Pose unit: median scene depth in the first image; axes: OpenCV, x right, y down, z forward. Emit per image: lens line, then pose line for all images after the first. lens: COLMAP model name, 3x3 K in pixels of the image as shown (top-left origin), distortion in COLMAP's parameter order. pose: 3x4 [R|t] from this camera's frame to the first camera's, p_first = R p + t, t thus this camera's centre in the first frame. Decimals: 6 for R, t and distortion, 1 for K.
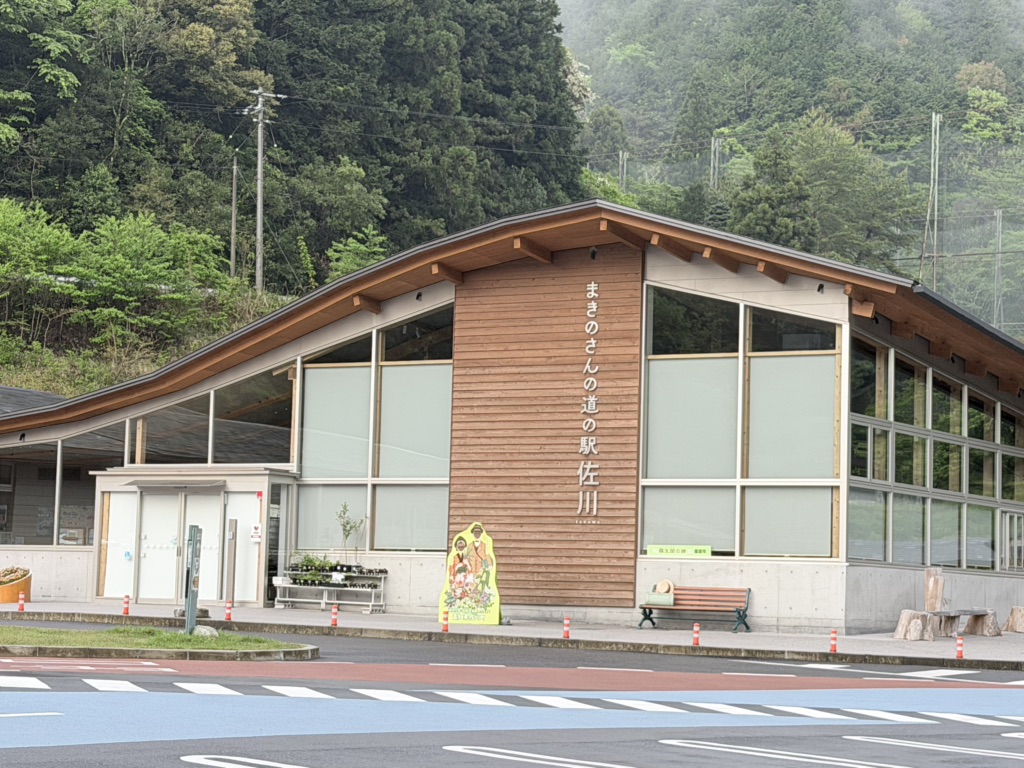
lens RADIAL K [[2636.5, 0, 512.0], [0, 2636.5, 384.0], [0, 0, 1]] dist [0.092996, 0.913975]
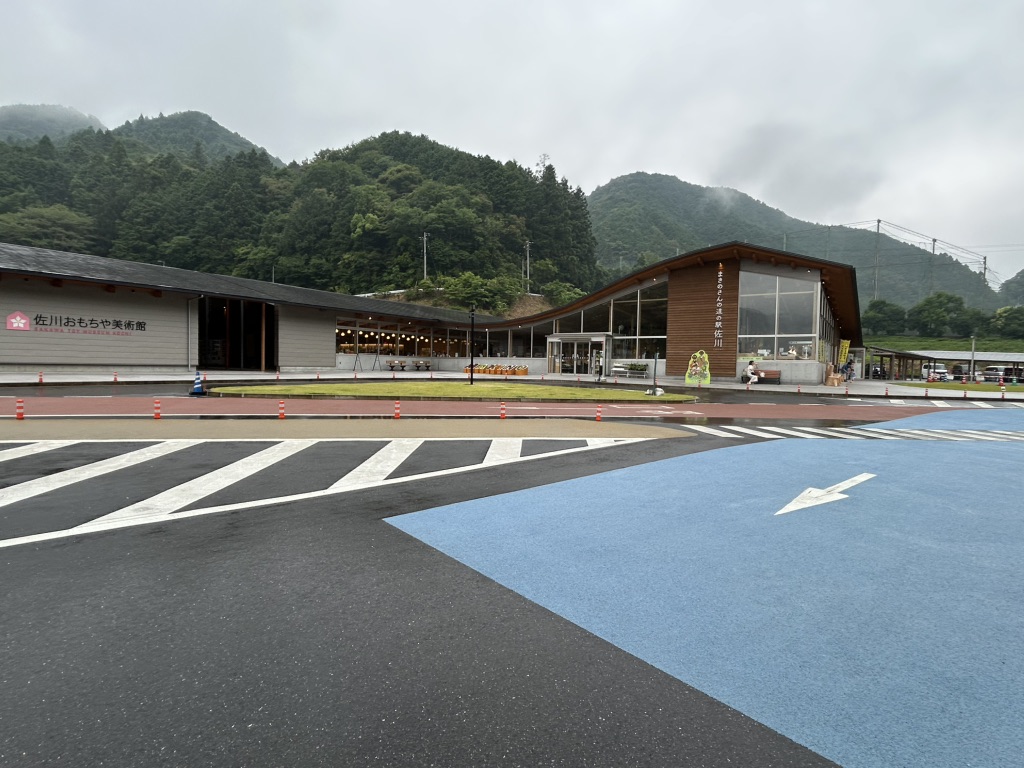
lens RADIAL K [[589.3, 0, 529.7], [0, 589.3, 380.0], [0, 0, 1]] dist [-0.036903, 0.047942]
pose [[0.999059, -0.008486, -0.042540, -0.165505], [0.012848, 0.994563, 0.103339, 0.013764], [0.041432, -0.103788, 0.993736, 0.298742]]
